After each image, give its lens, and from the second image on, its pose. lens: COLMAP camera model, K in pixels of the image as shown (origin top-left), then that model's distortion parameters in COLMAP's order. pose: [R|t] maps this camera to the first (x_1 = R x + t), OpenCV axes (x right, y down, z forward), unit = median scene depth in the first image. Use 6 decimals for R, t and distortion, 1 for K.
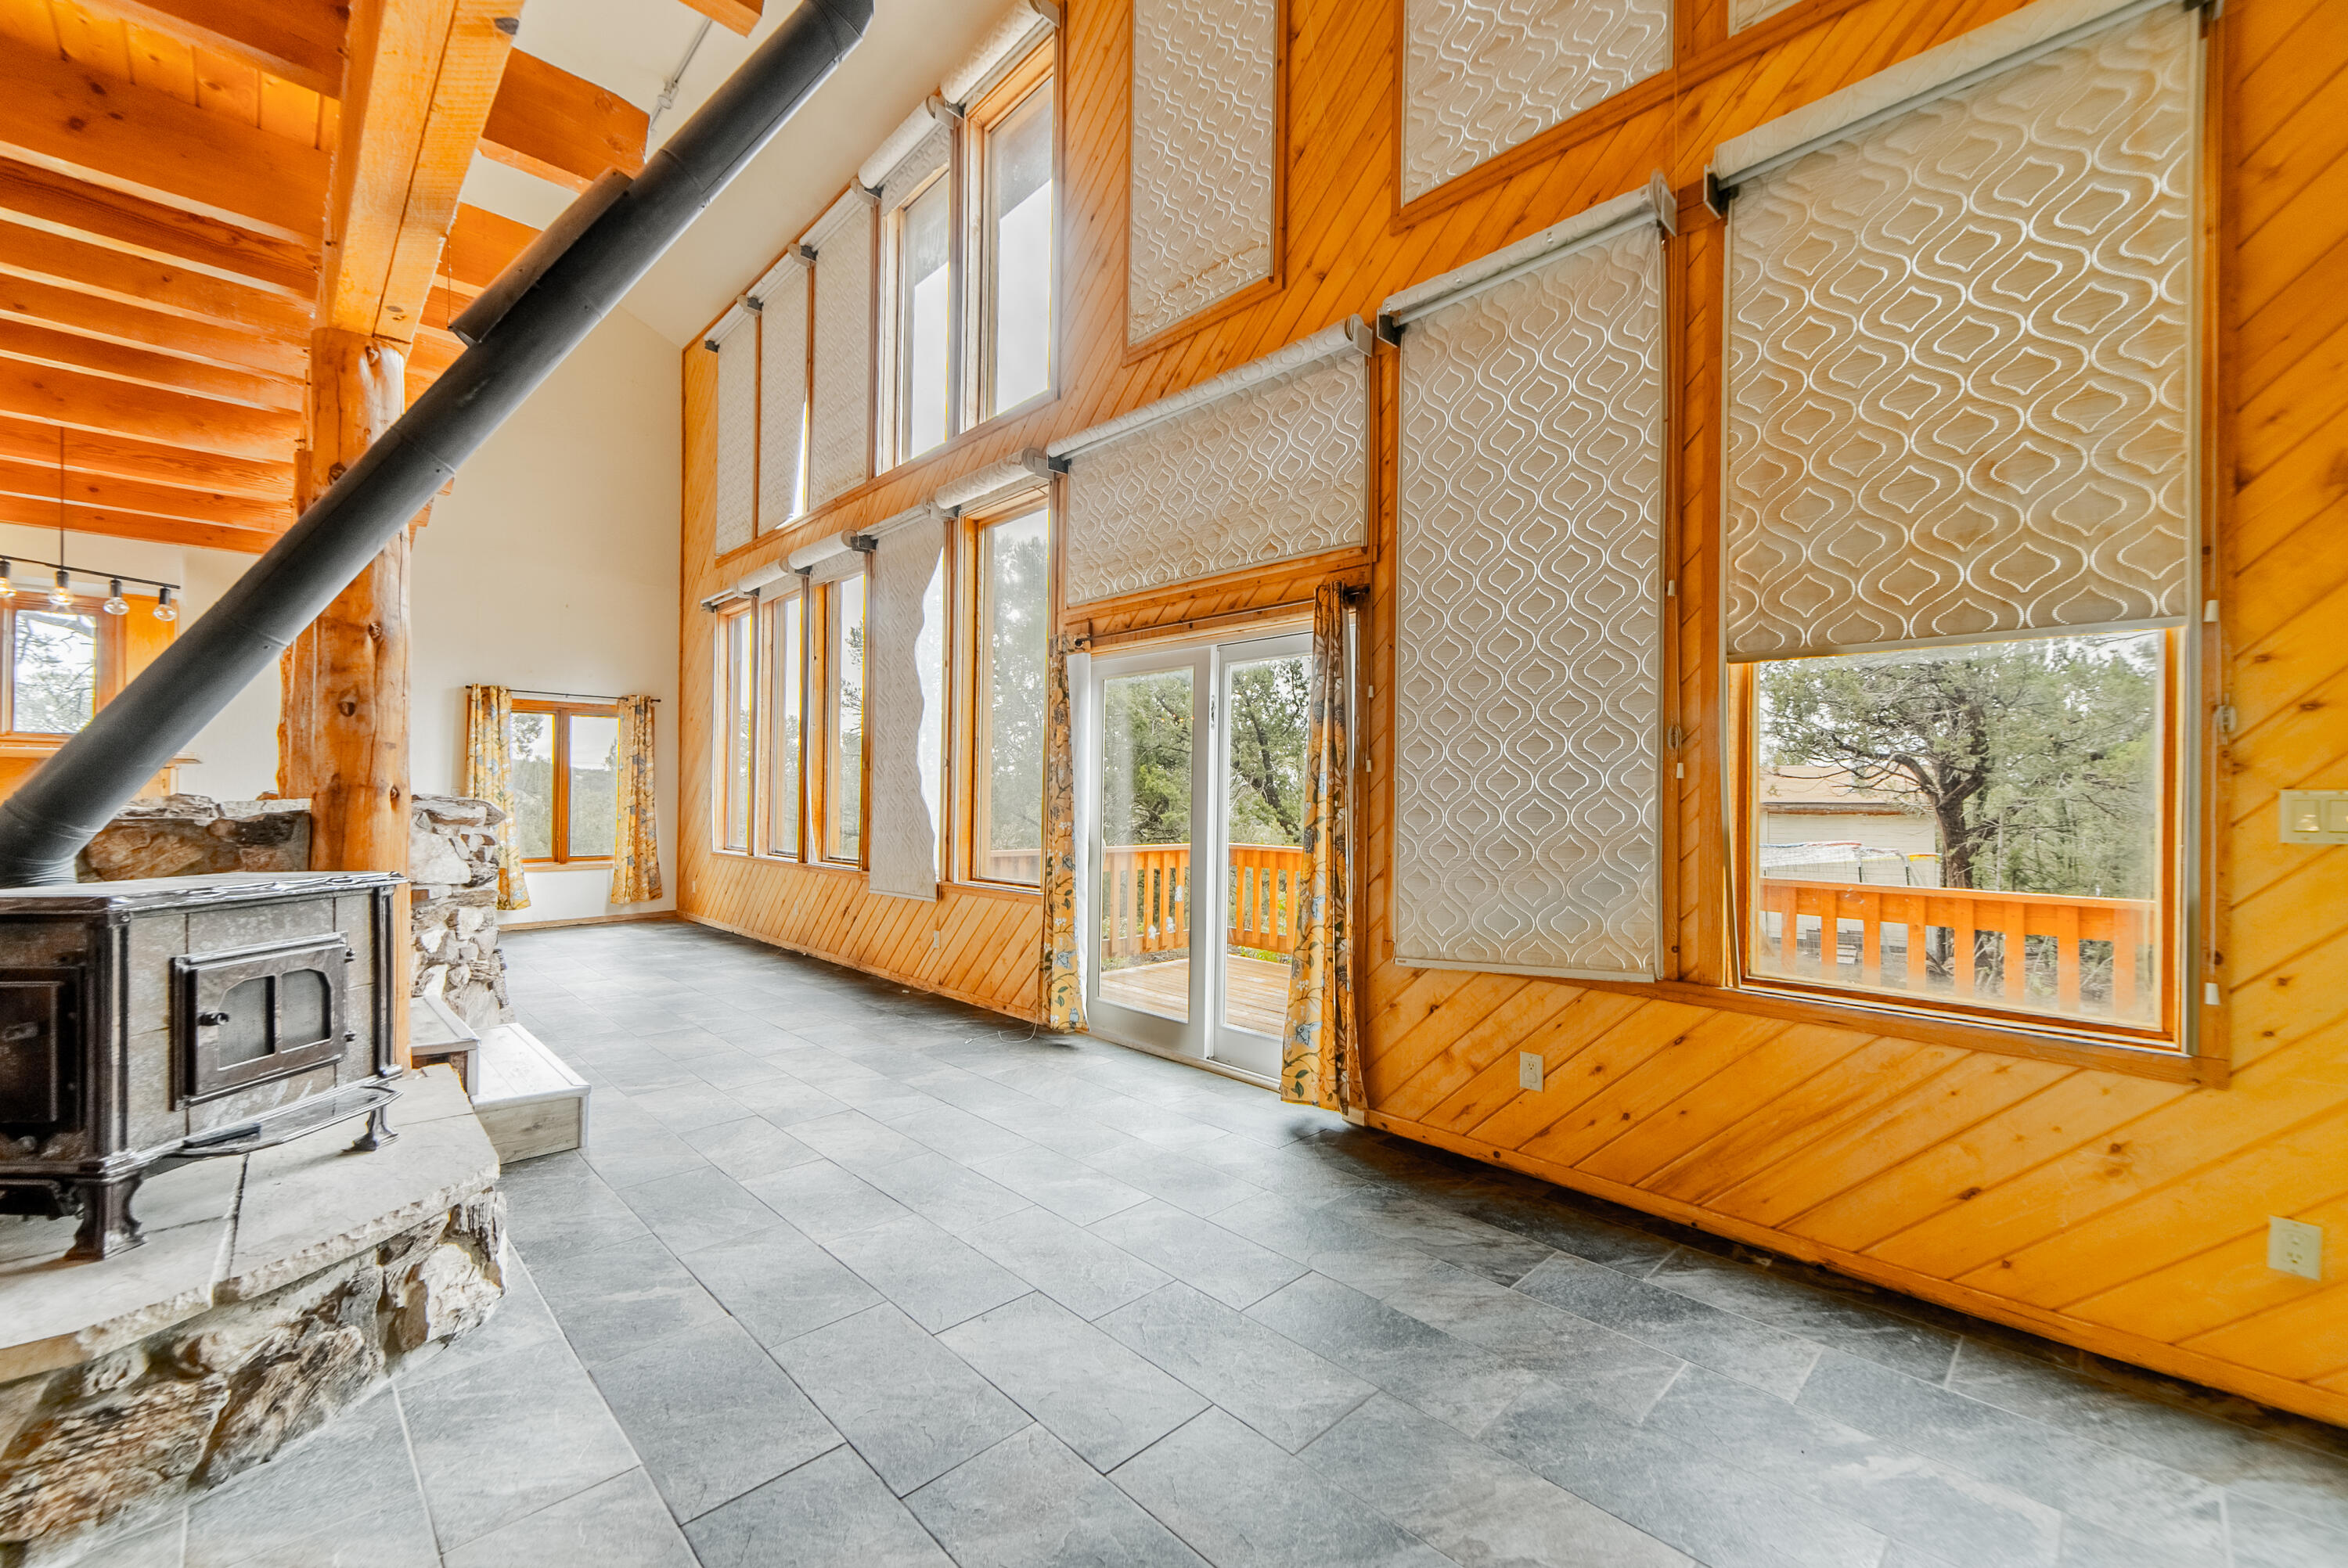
lens RADIAL K [[917.7, 0, 1160.1], [0, 917.7, 801.8], [0, 0, 1]] dist [0.000128, 0.001249]
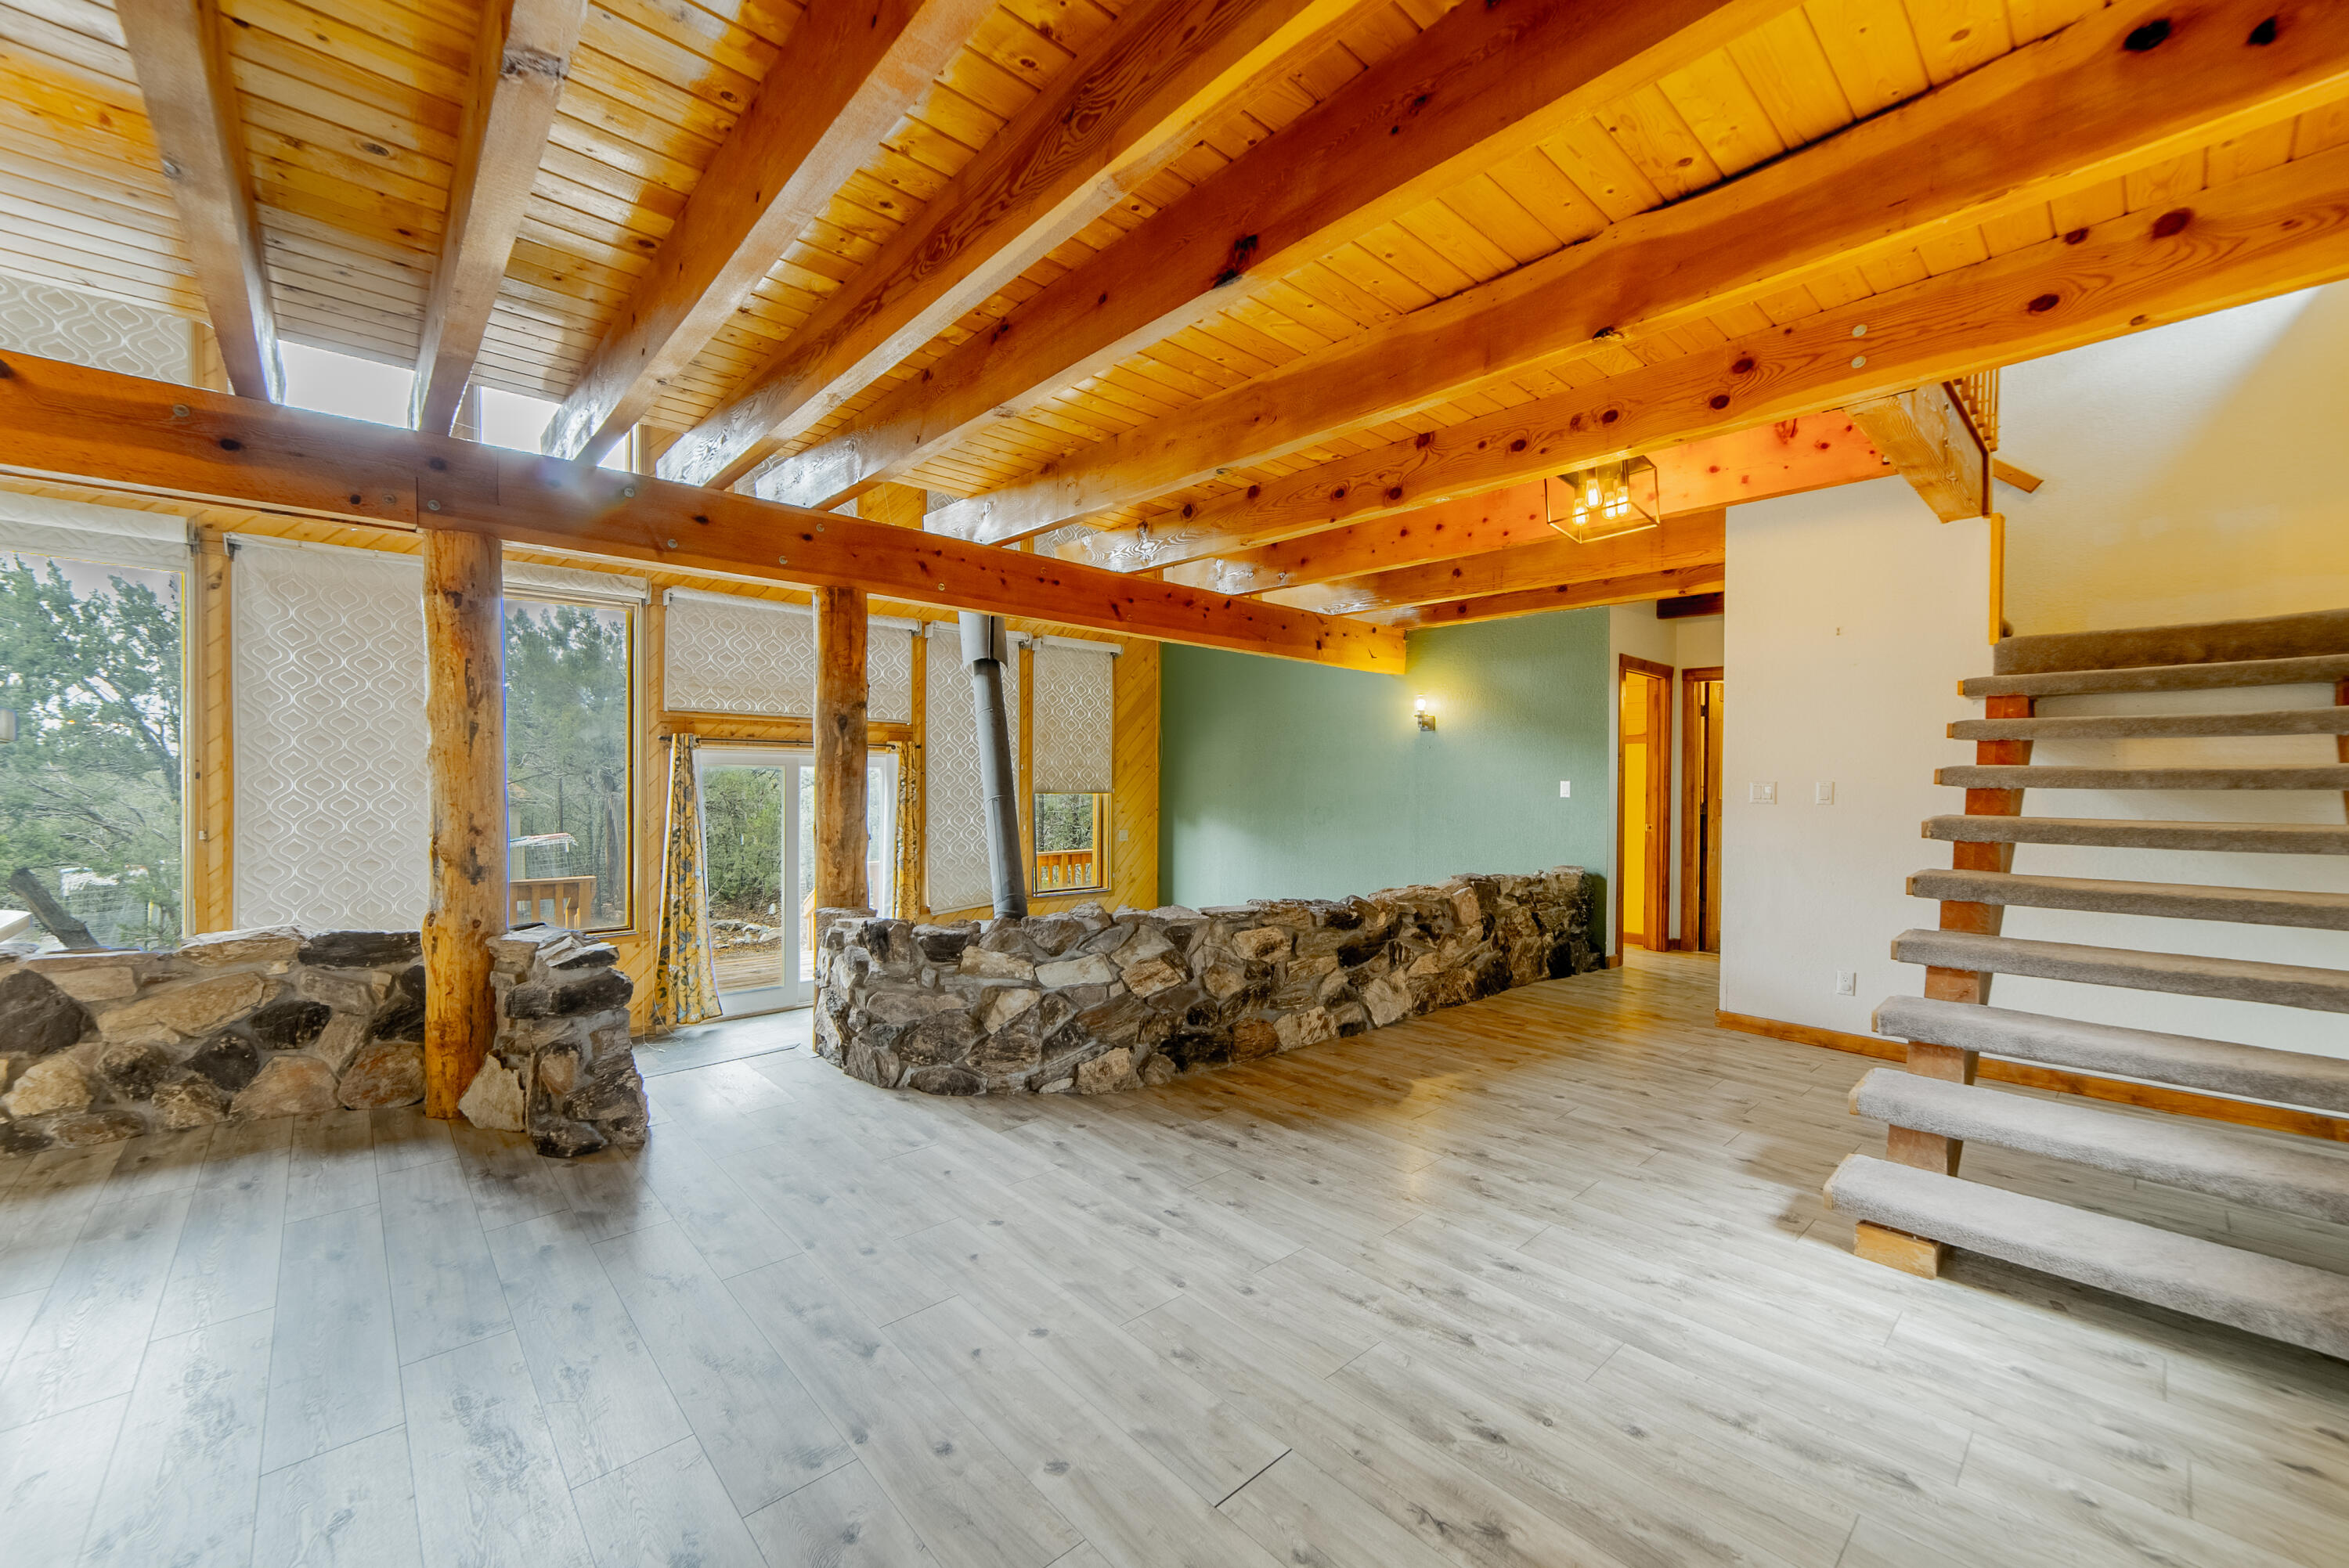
lens RADIAL K [[918.1, 0, 1168.1], [0, 918.1, 791.4], [0, 0, 1]] dist [0.000128, 0.001249]
pose [[0.029968, -0.016985, 0.999407, -2.377801], [-0.000970, 0.999855, 0.017022, -0.199067], [-0.999550, -0.001480, 0.029947, 0.422421]]
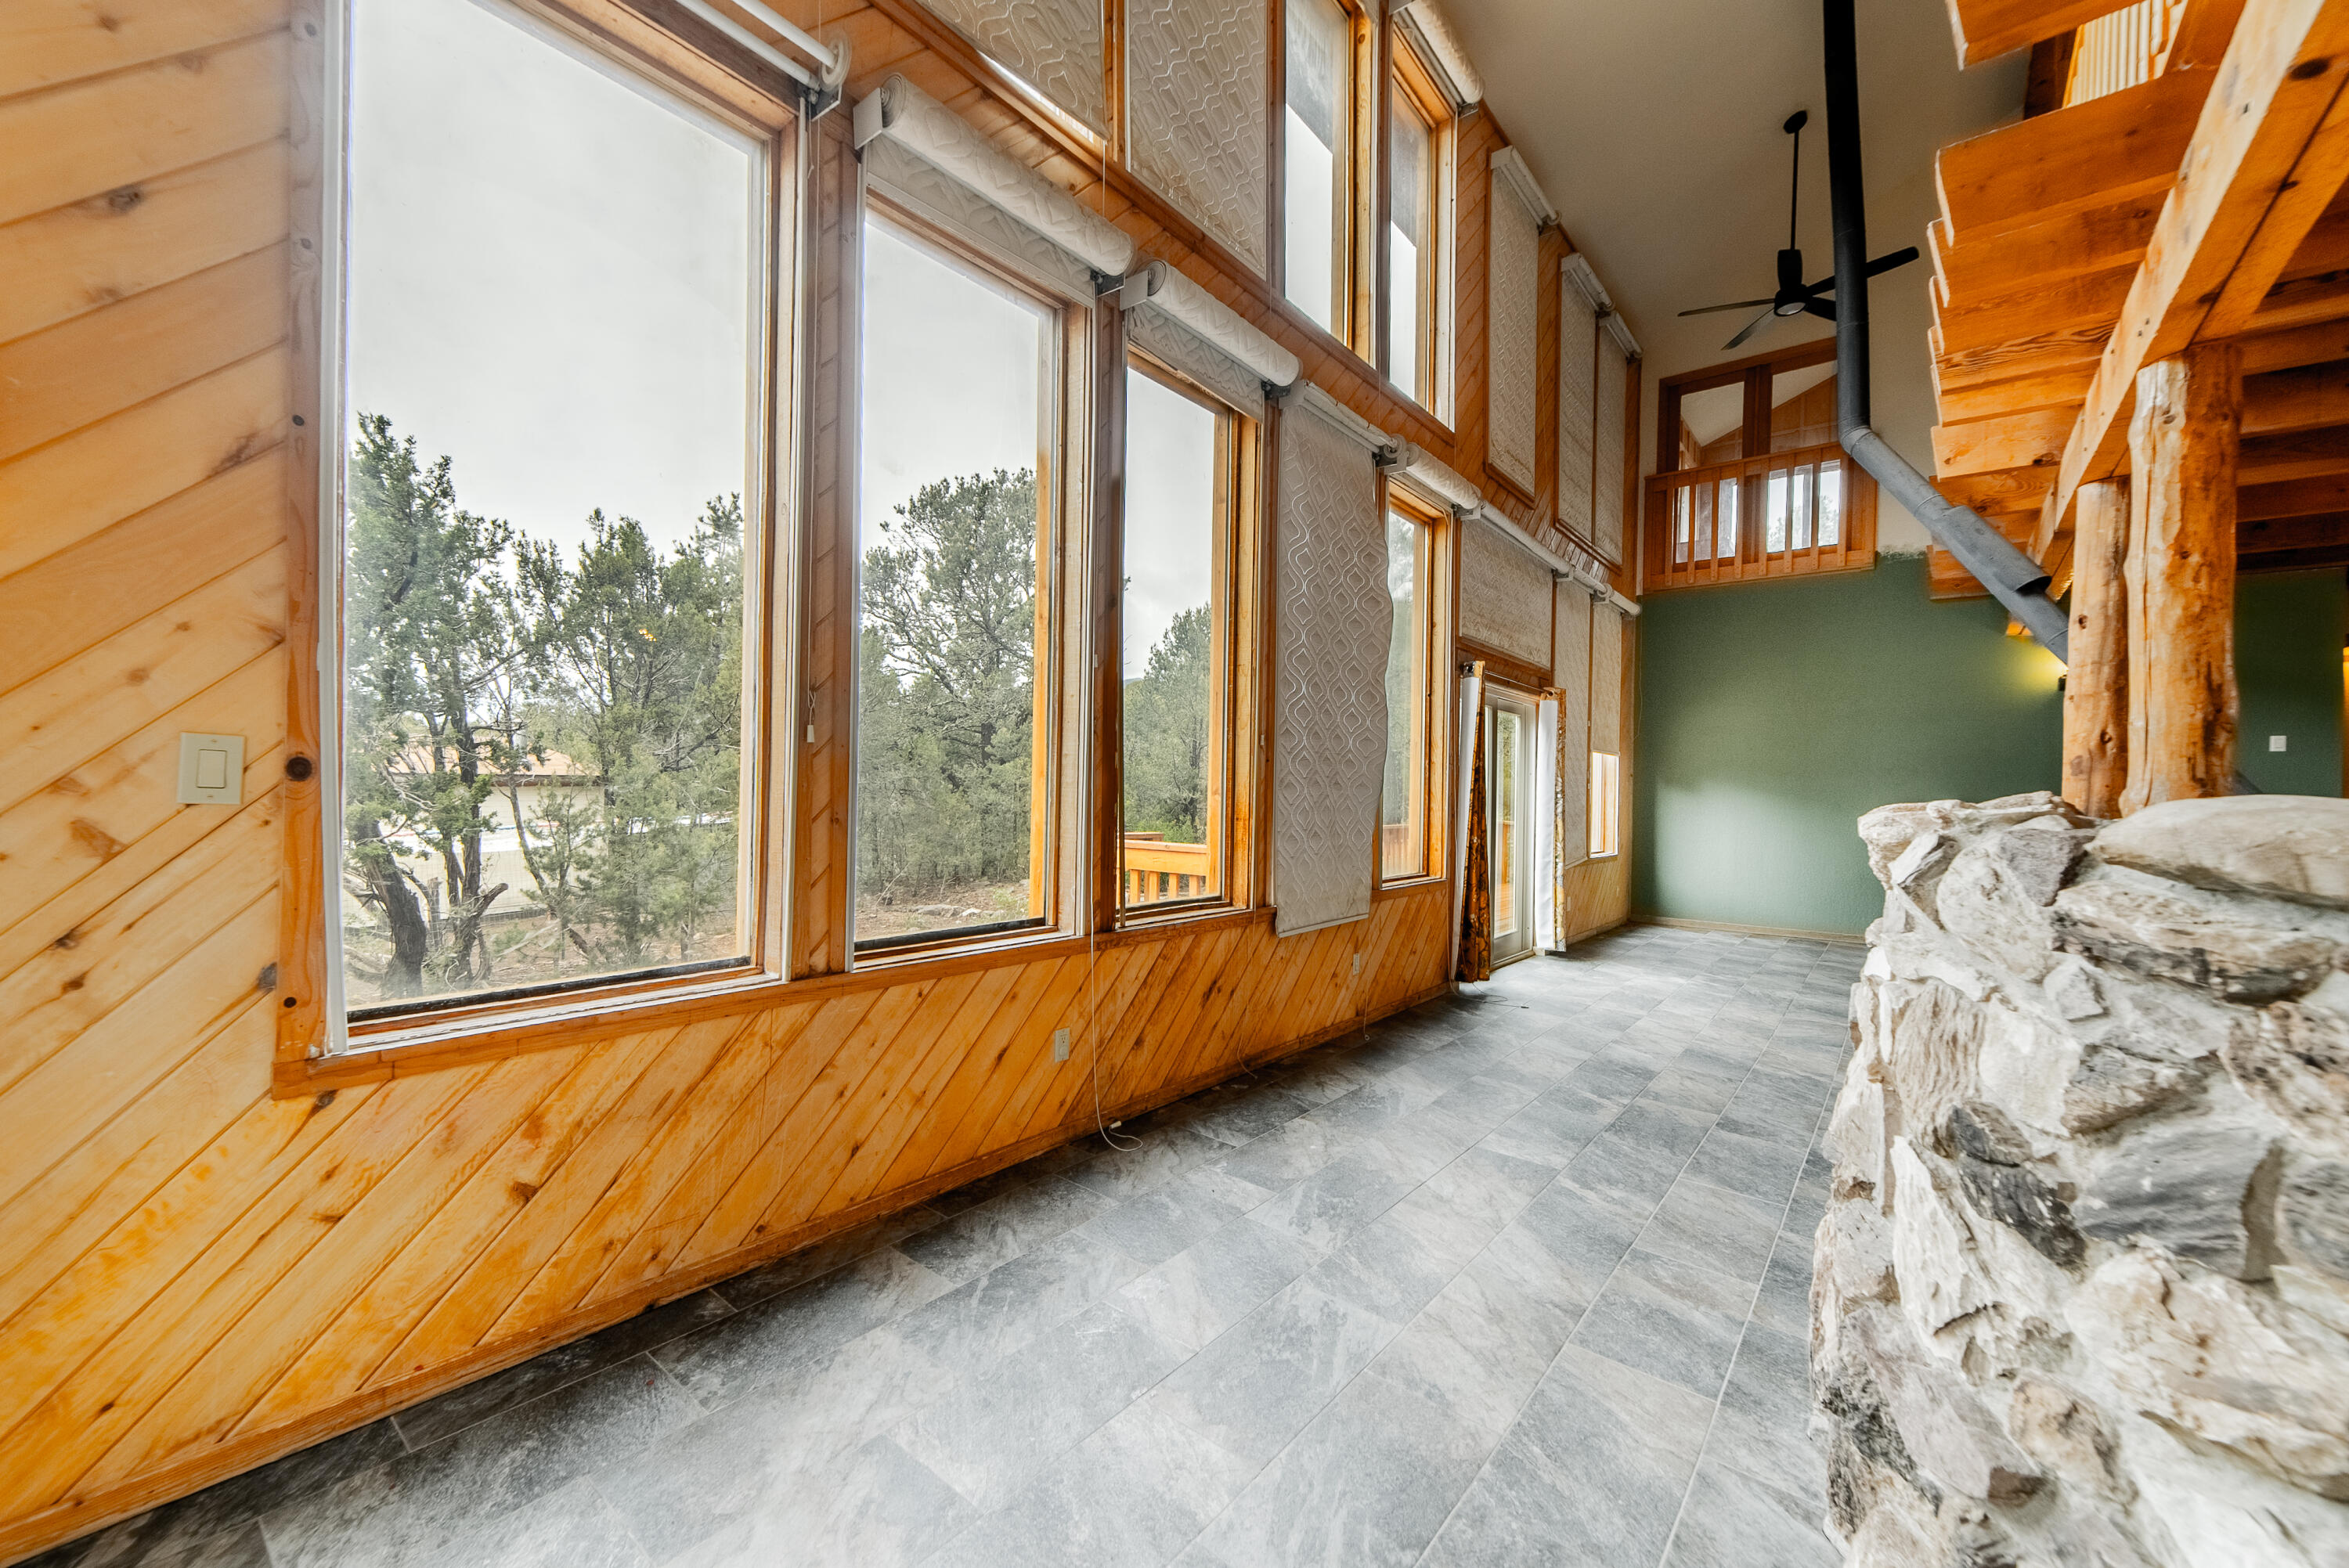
lens RADIAL K [[918.1, 0, 1154.2], [0, 918.1, 787.8], [0, 0, 1]] dist [0.000128, 0.001249]
pose [[-0.109580, -0.007705, 0.993948, -2.111099], [-0.018212, 0.999818, 0.005742, -0.016543], [-0.993811, -0.017472, -0.109700, 2.598727]]
